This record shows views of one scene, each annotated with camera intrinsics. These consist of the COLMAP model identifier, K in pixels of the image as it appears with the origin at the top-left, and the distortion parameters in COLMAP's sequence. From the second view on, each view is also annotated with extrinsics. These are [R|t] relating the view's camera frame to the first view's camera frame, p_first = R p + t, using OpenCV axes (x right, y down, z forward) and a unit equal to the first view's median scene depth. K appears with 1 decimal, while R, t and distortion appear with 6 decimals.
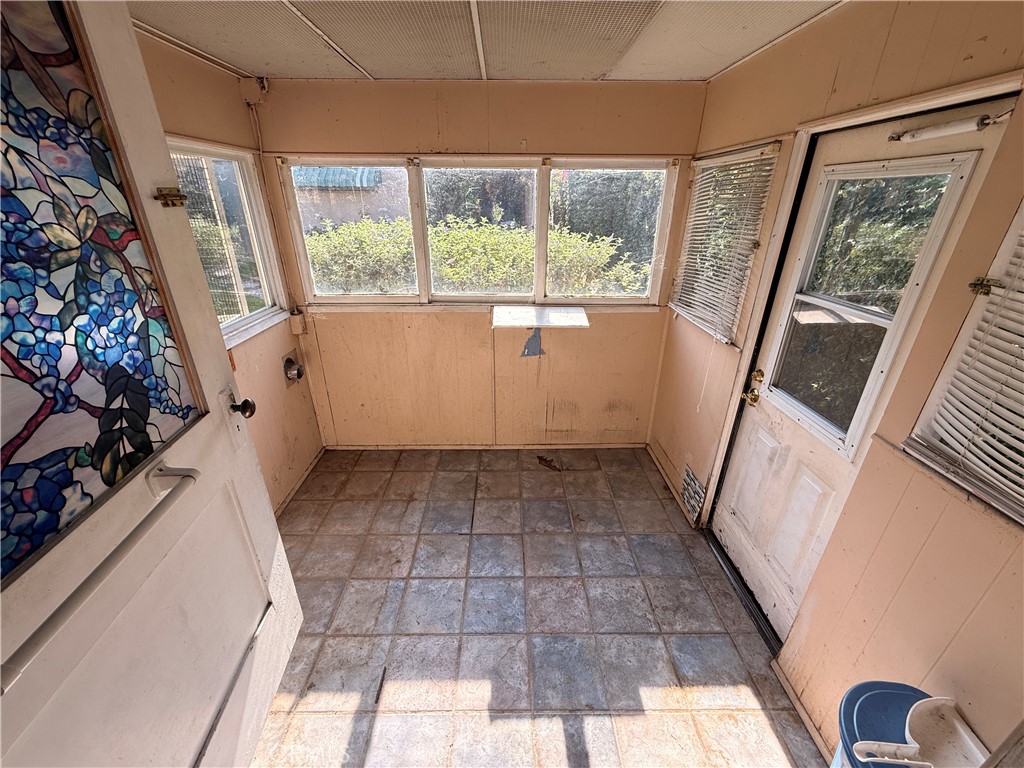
lens RADIAL K [[403.8, 0, 513.6], [0, 403.8, 381.4], [0, 0, 1]] dist [0.000244, -0.000081]
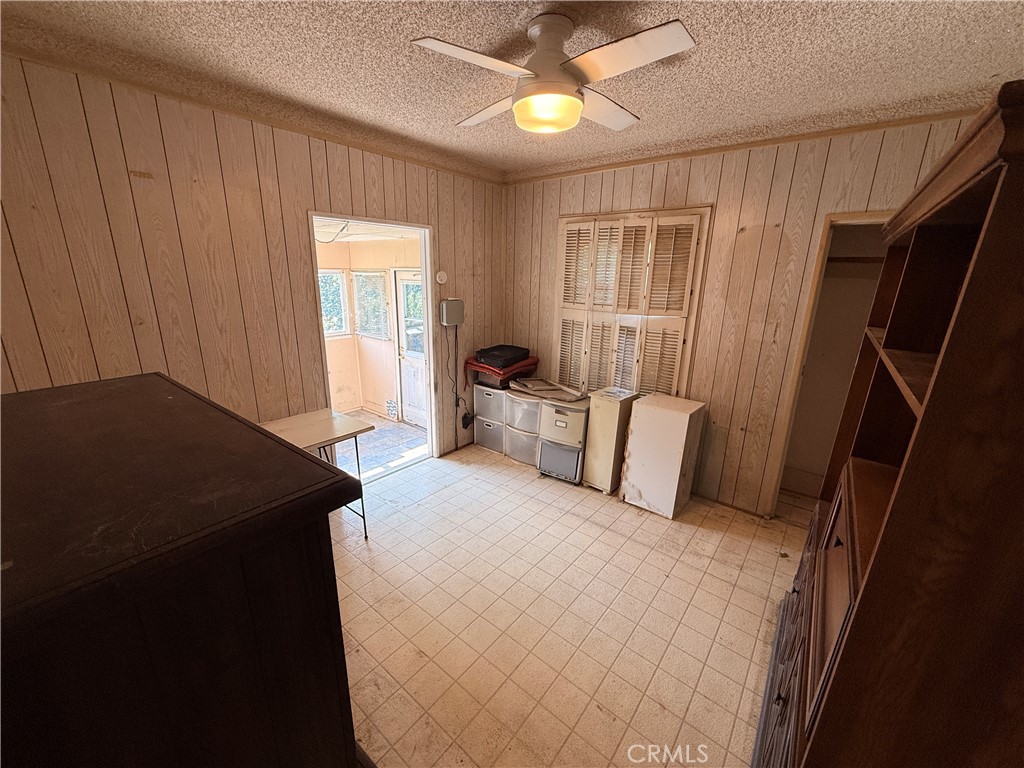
lens RADIAL K [[403.8, 0, 511.4], [0, 403.8, 385.1], [0, 0, 1]] dist [0.000244, -0.000081]
pose [[0.637222, -0.198053, 0.744798, -0.859656], [0.301755, 0.953374, -0.004653, 0.387337], [-0.709149, 0.227711, 0.667274, -1.109109]]
